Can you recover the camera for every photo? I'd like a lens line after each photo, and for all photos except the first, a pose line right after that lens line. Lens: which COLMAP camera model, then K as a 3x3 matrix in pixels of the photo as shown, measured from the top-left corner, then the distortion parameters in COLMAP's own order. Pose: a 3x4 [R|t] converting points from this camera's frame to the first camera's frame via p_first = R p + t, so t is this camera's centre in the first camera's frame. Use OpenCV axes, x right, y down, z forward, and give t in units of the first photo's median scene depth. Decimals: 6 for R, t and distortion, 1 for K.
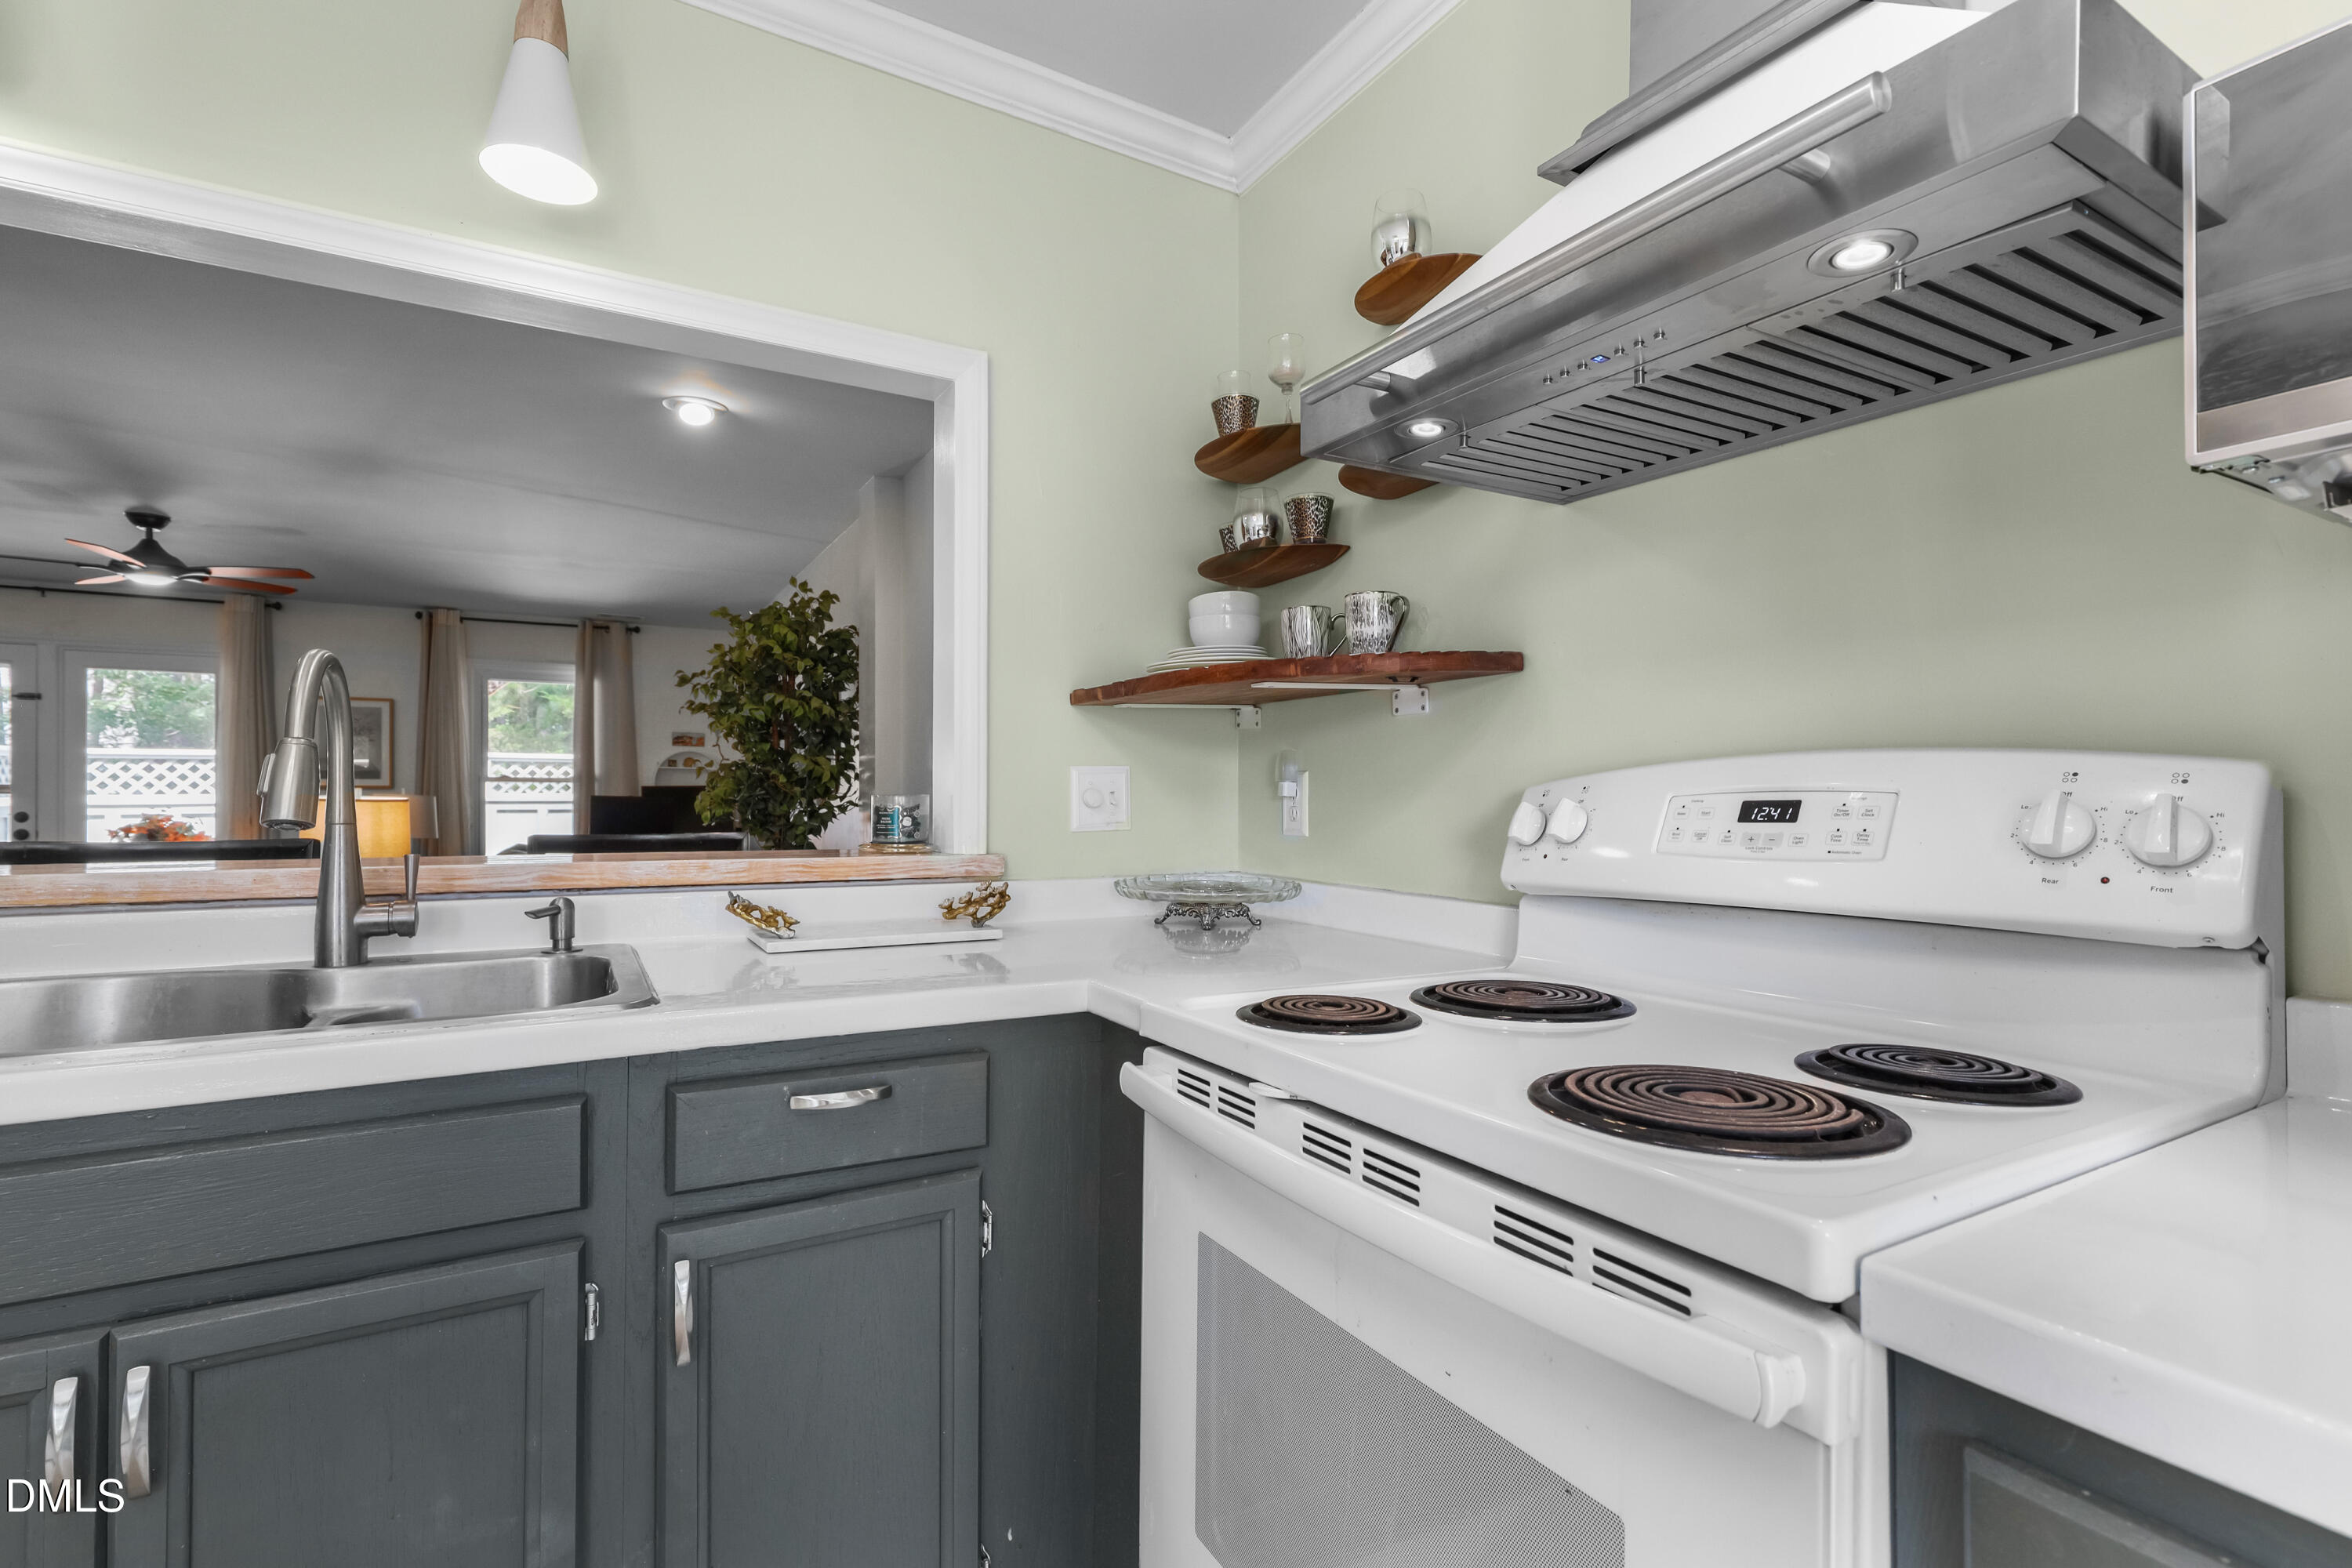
lens RADIAL K [[1068.2, 0, 1183.7], [0, 1068.2, 797.1], [0, 0, 1]] dist [0.000983, 0.000461]
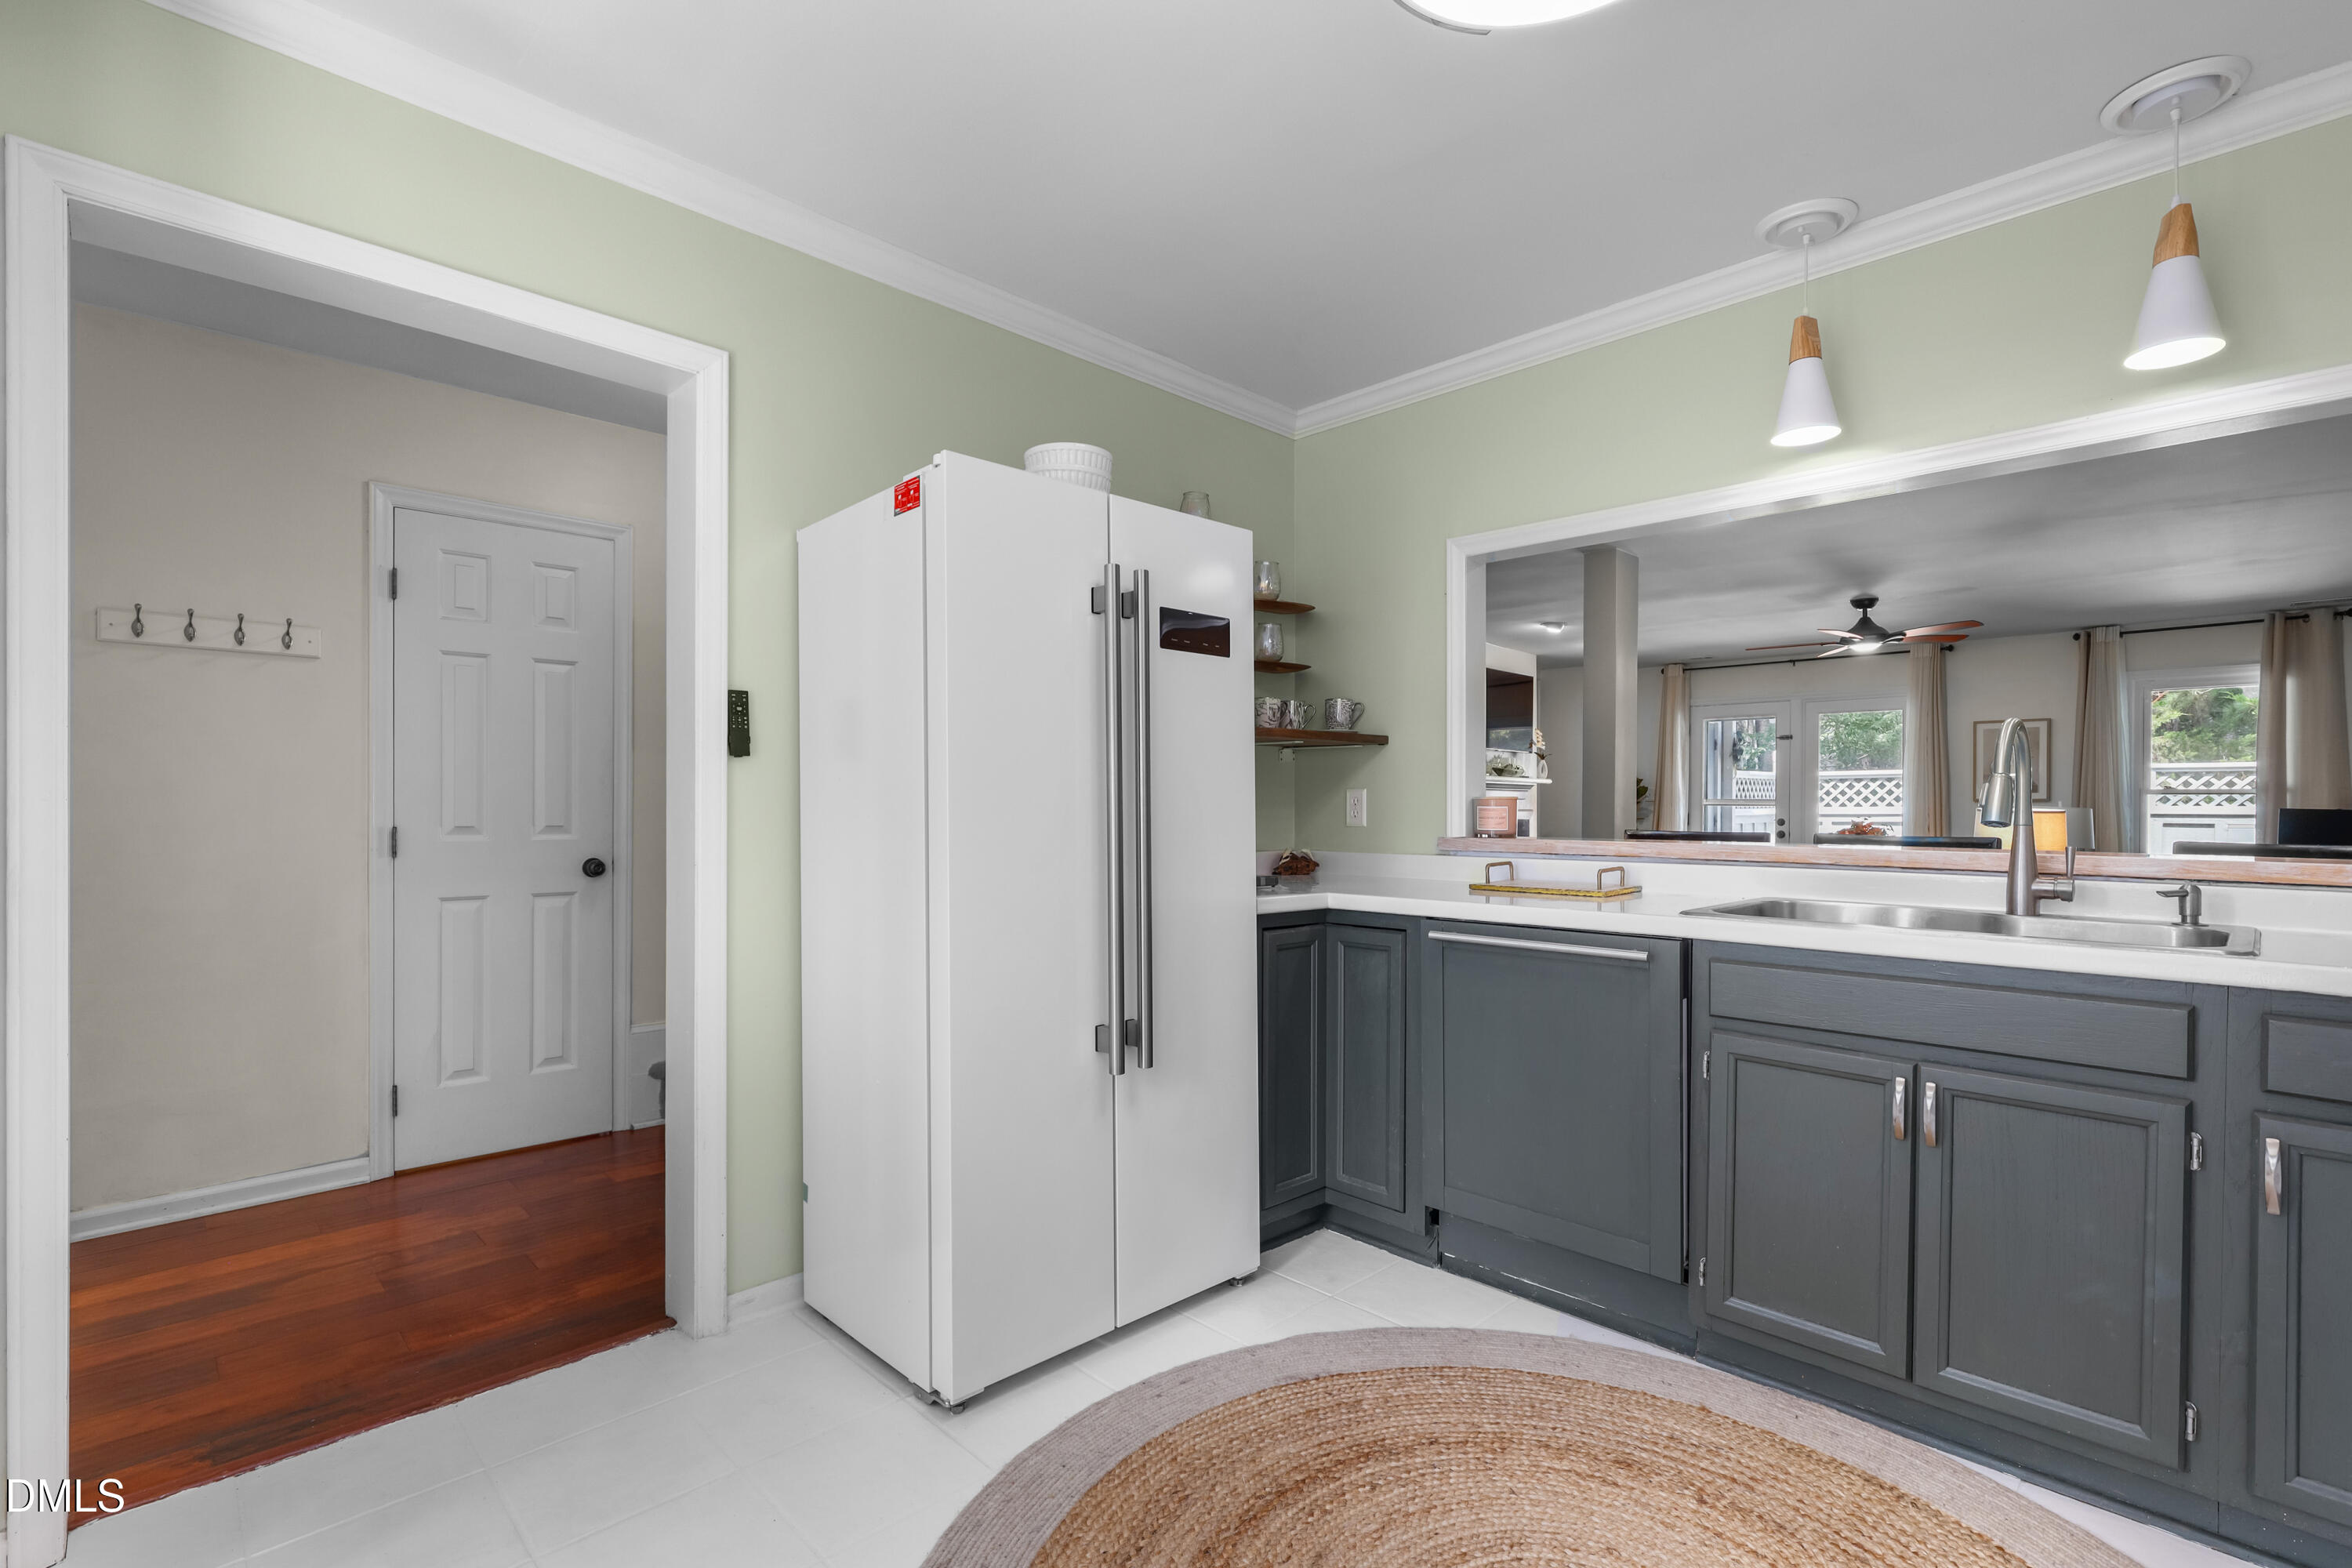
lens RADIAL K [[1065.0, 0, 1178.0], [0, 1065.0, 810.3], [0, 0, 1]] dist [0.000626, -0.000738]
pose [[0.247248, 0.005520, -0.968936, 0.117210], [-0.004839, 0.999978, 0.004461, 0.000479], [0.968940, 0.003586, 0.247270, -0.164543]]
